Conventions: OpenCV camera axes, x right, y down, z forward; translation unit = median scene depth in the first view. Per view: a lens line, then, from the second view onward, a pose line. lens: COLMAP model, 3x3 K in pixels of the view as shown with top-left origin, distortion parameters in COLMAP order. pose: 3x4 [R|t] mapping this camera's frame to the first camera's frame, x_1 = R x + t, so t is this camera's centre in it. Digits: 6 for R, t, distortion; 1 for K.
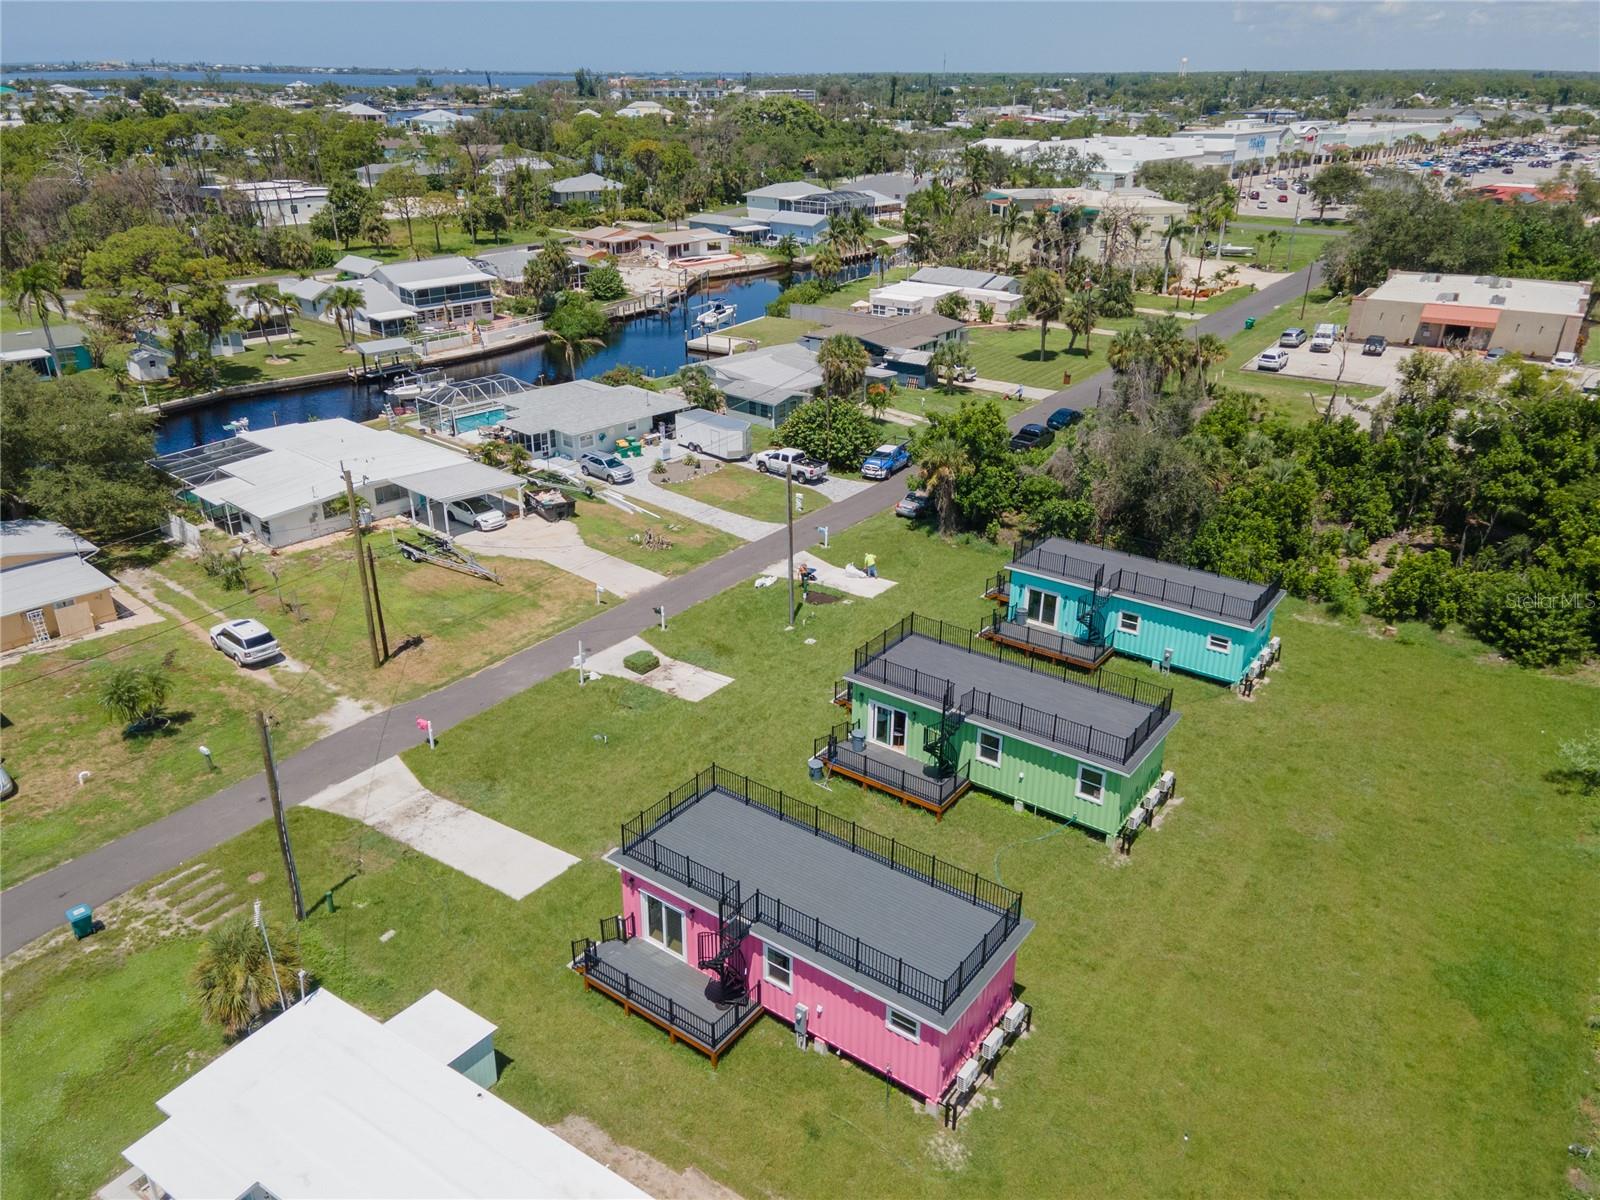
lens RADIAL K [[1154.5, 0, 800.0], [0, 1154.5, 600.0], [0, 0, 1]] dist [0.037666, 0.006759]
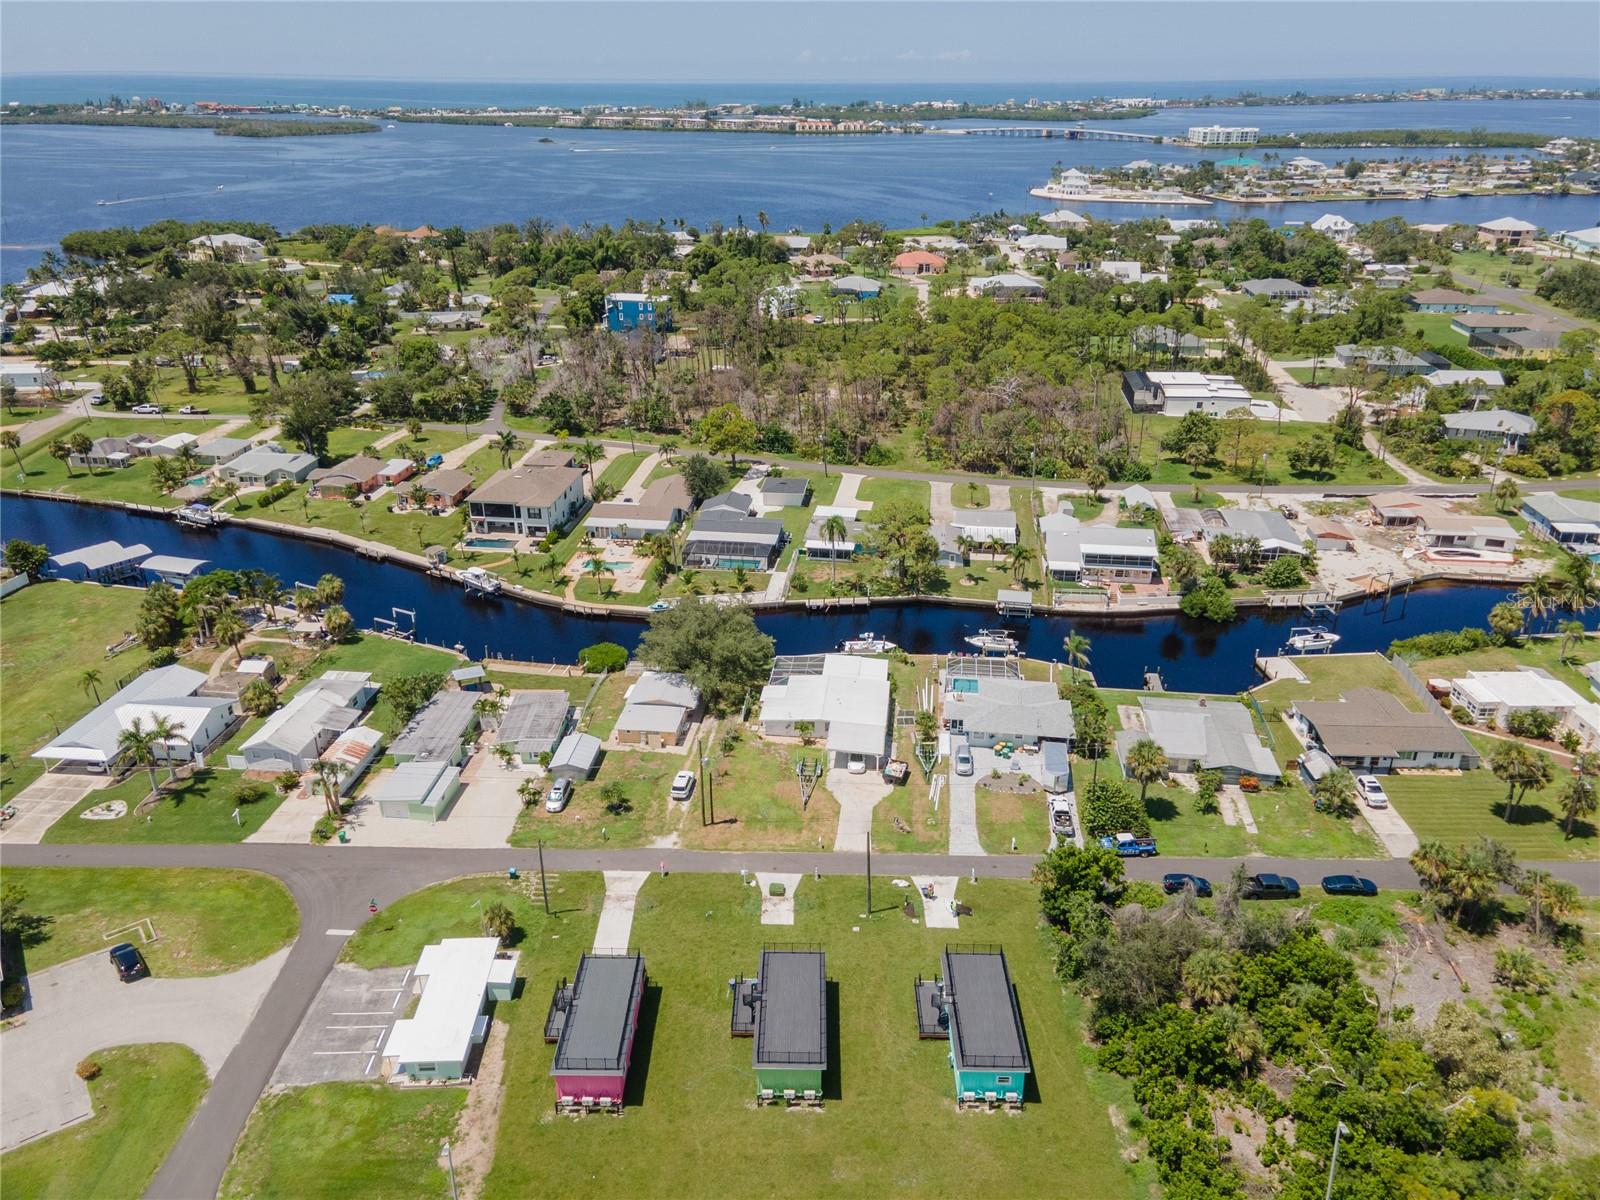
lens RADIAL K [[1154.5, 0, 800.0], [0, 1154.5, 600.0], [0, 0, 1]] dist [0.037666, 0.006759]
pose [[0.573045, 0.330263, -0.750031, 0.904569], [-0.336197, 0.929384, 0.152374, -0.541538], [0.747390, 0.164841, 0.643612, -0.214592]]
